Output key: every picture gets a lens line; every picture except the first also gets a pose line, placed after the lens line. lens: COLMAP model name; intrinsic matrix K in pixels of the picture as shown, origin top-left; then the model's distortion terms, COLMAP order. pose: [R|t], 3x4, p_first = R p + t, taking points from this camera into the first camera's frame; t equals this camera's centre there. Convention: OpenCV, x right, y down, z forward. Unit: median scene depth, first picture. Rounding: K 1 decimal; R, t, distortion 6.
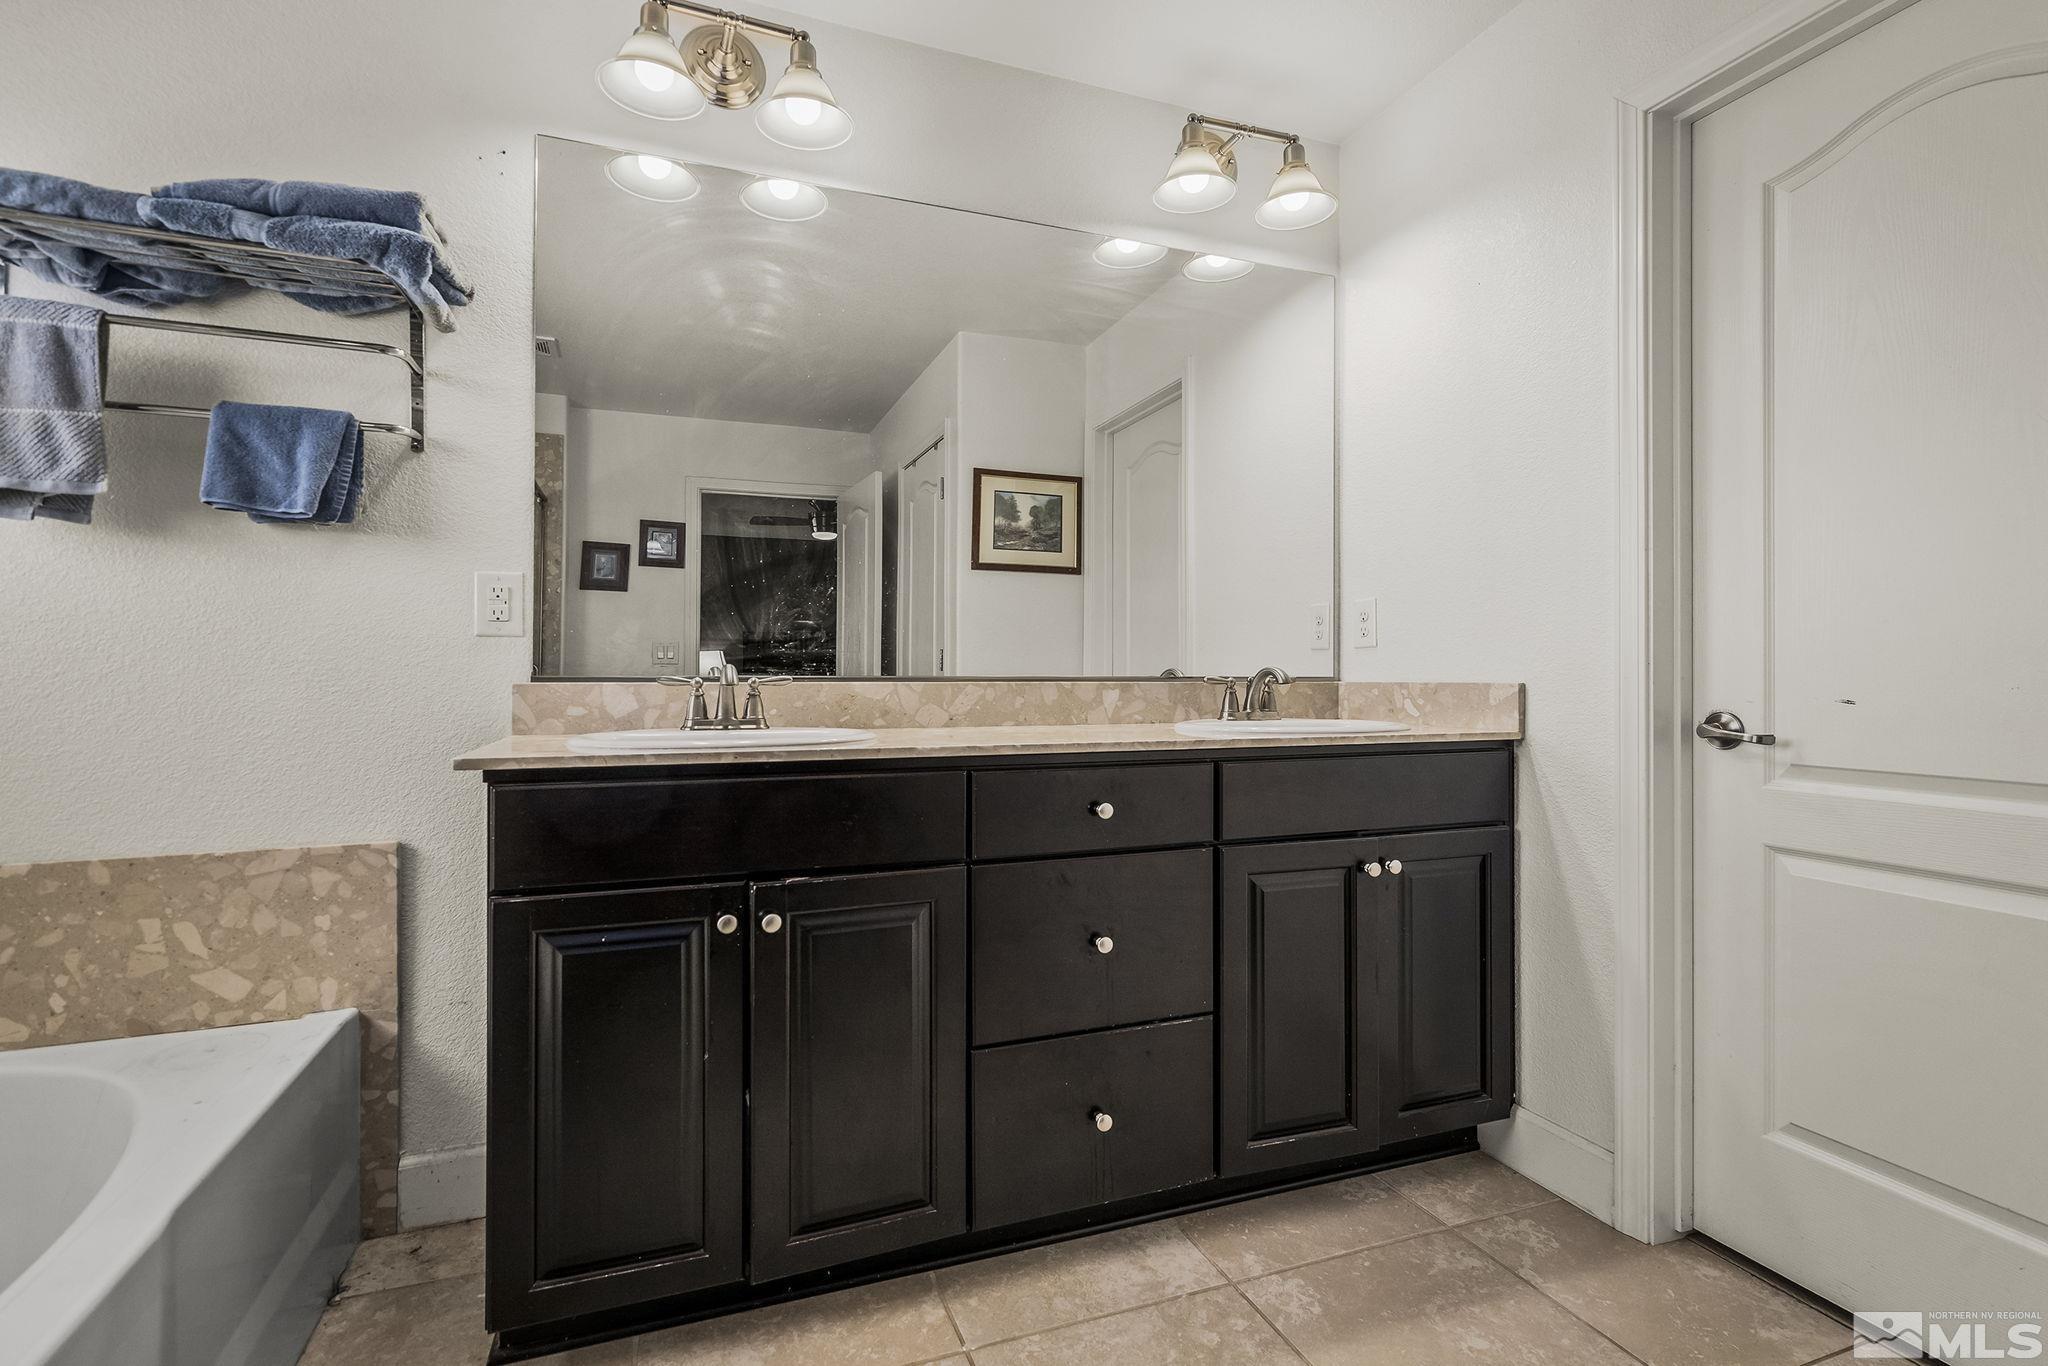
lens RADIAL K [[925.2, 0, 1037.5], [0, 925.2, 670.8], [0, 0, 1]] dist [-0.002484, 0.001024]
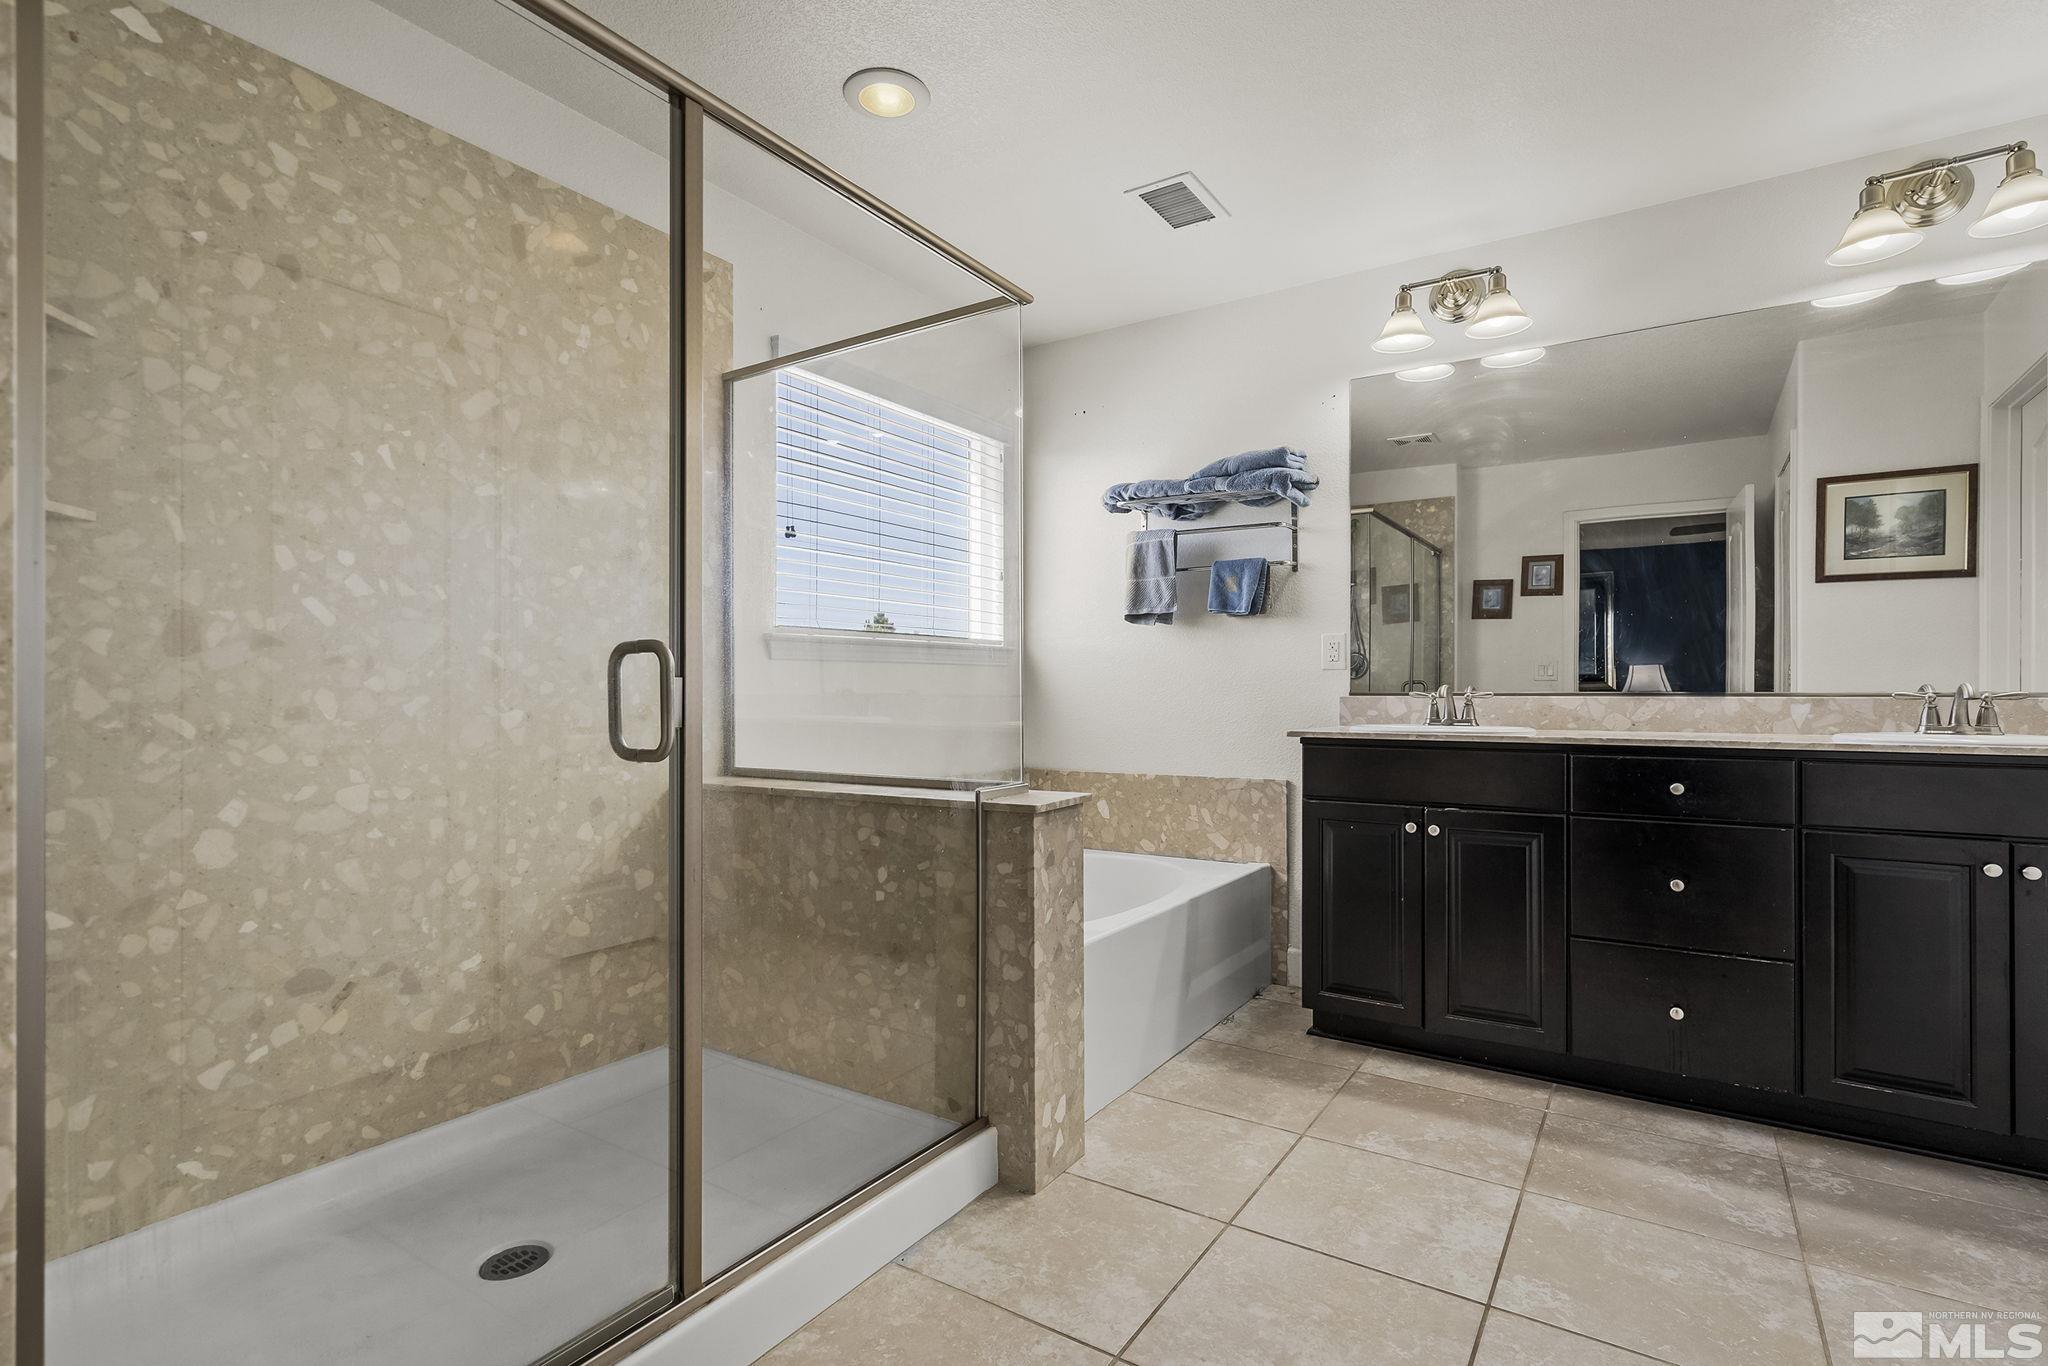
lens RADIAL K [[925.2, 0, 1030.9], [0, 925.2, 688.7], [0, 0, 1]] dist [-0.002484, 0.001024]
pose [[0.563789, -0.002803, -0.825914, 0.570409], [0.004039, 0.999992, -0.000636, -0.001954], [0.825909, -0.002977, 0.563796, -0.493466]]
